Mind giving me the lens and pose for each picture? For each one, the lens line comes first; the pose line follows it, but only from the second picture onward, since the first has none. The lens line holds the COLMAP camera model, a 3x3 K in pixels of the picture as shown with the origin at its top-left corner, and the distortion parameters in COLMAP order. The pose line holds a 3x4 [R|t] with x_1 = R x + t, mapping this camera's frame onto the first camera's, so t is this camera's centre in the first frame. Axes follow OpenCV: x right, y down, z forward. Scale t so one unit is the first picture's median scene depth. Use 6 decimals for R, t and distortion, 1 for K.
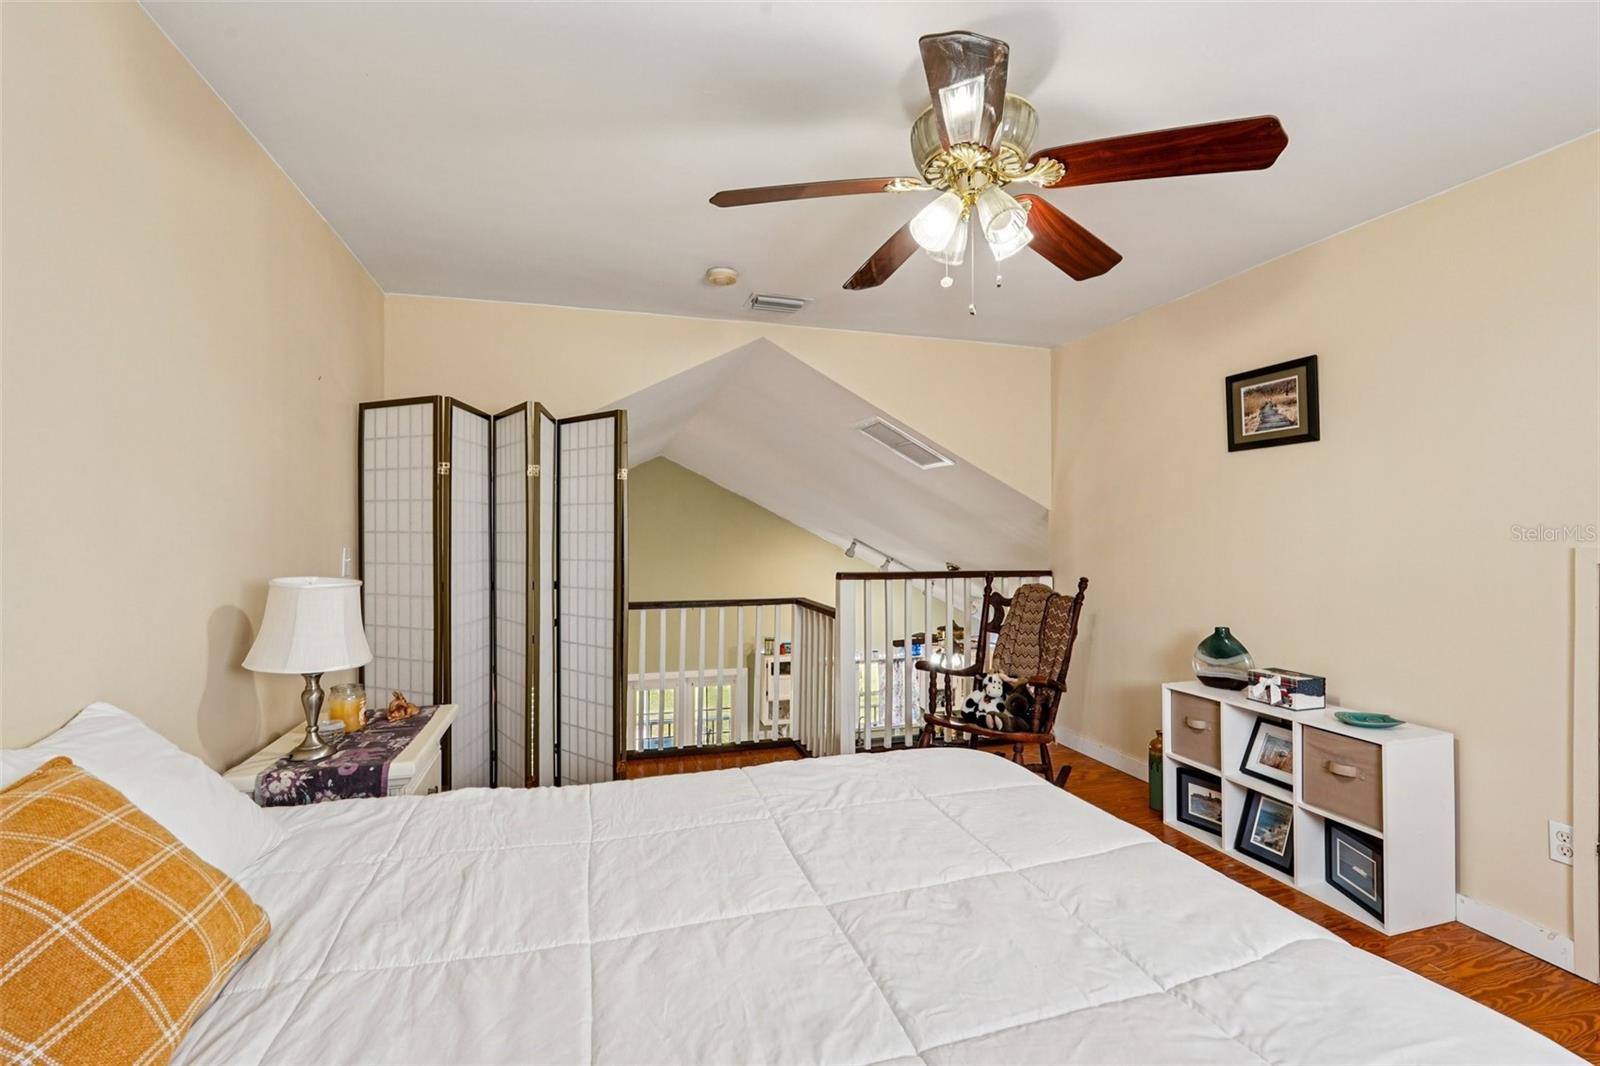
lens RADIAL K [[713.8, 0, 802.0], [0, 713.8, 530.7], [0, 0, 1]] dist [-0.013517, 0.006743]
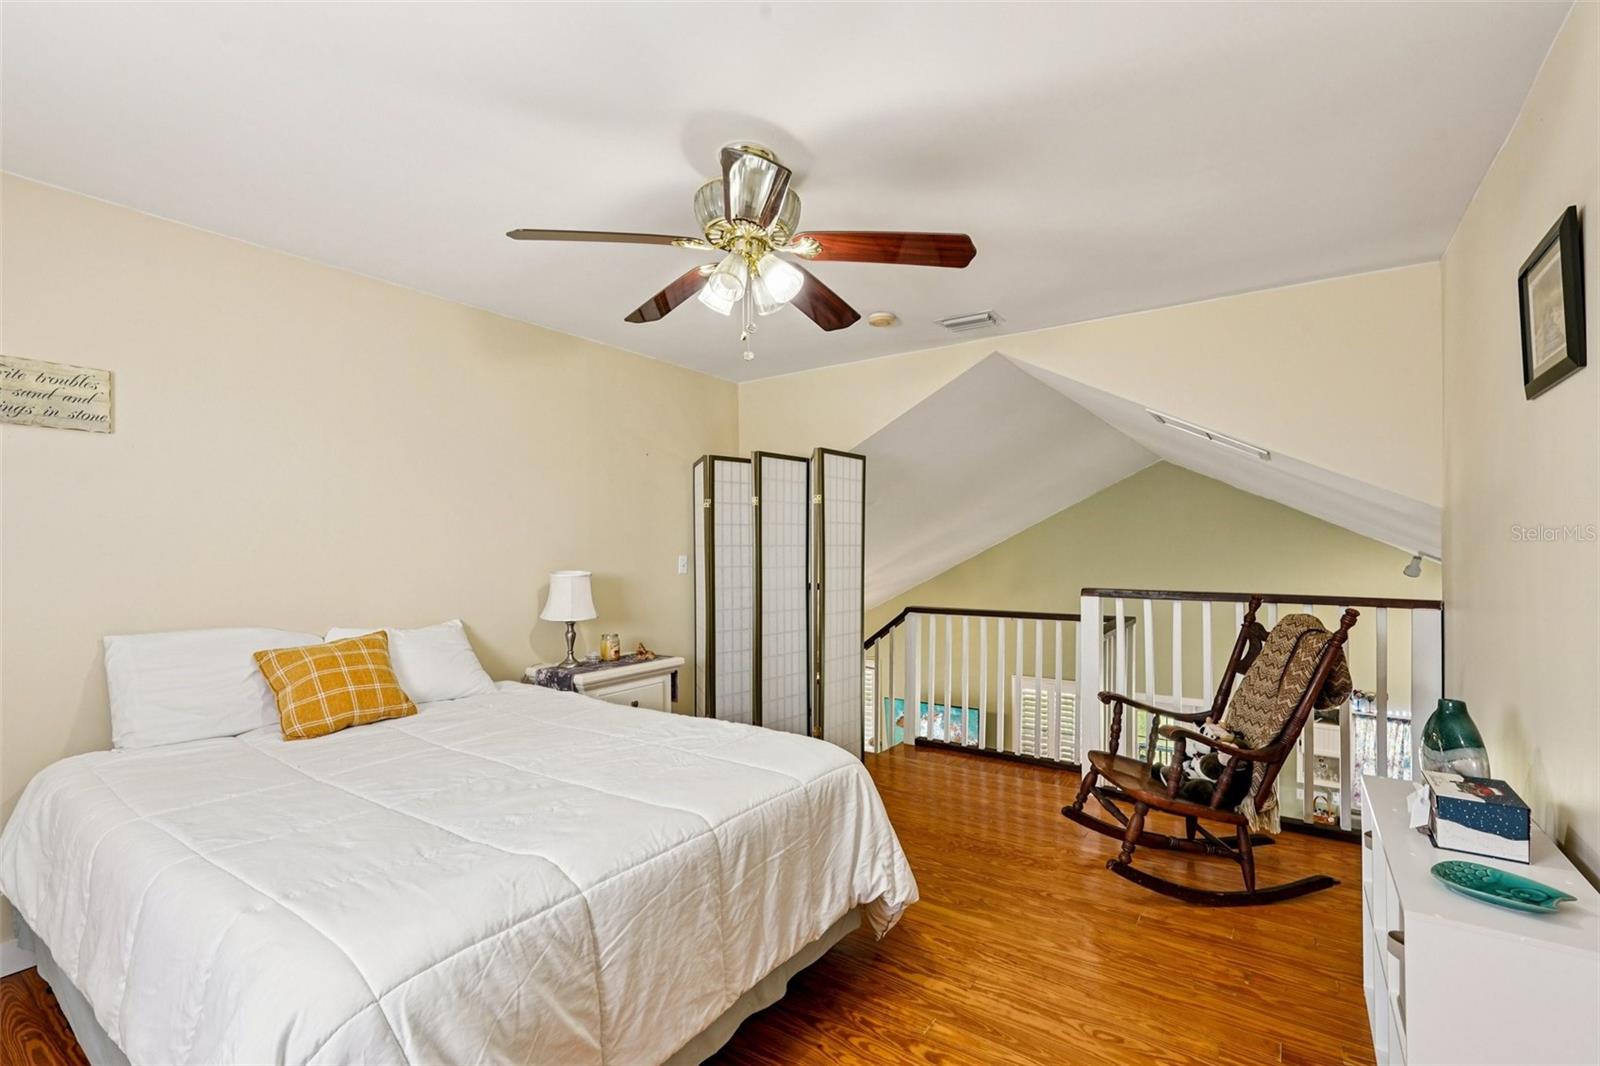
lens RADIAL K [[708.1, 0, 797.9], [0, 708.1, 542.8], [0, 0, 1]] dist [-0.018433, 0.010429]
pose [[0.621151, -0.006439, -0.783665, 0.614530], [0.006056, 0.999976, -0.003417, 0.001669], [0.783668, -0.002624, 0.621175, 0.173061]]
